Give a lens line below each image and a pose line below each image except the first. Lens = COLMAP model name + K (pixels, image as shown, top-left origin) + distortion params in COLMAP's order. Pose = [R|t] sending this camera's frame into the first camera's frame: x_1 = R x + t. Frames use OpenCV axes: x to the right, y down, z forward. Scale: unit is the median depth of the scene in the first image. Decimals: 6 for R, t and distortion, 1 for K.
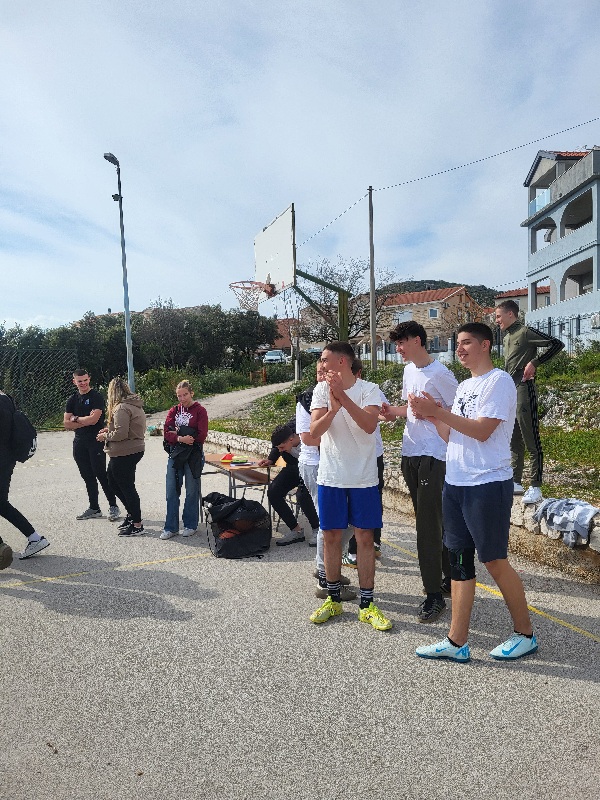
lens RADIAL K [[612.9, 0, 288.2], [0, 612.9, 398.8], [0, 0, 1]] dist [0.068811, -0.022249]
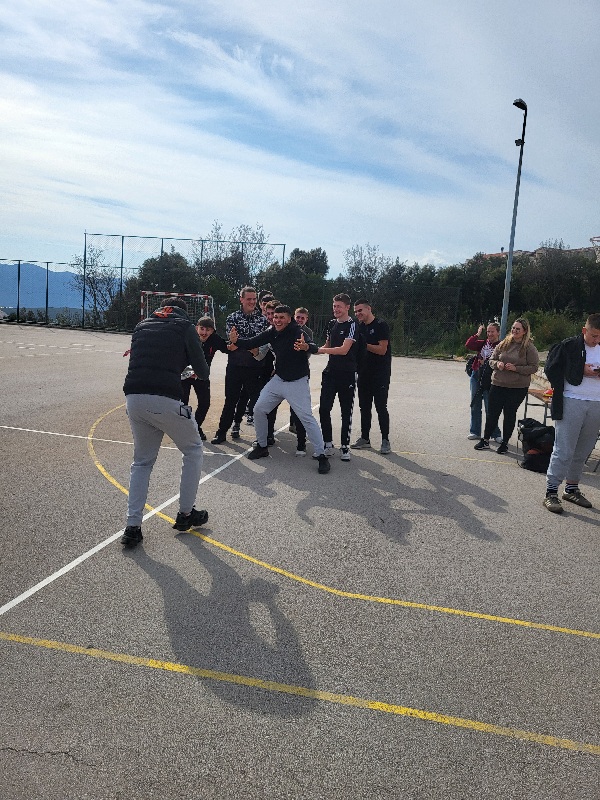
lens RADIAL K [[612.9, 0, 307.8], [0, 612.9, 400.1], [0, 0, 1]] dist [0.068811, -0.022249]
pose [[0.831509, 0.158101, -0.532539, 0.099879], [-0.101159, 0.985711, 0.134689, -0.004116], [0.546223, -0.058124, 0.835620, -0.173739]]
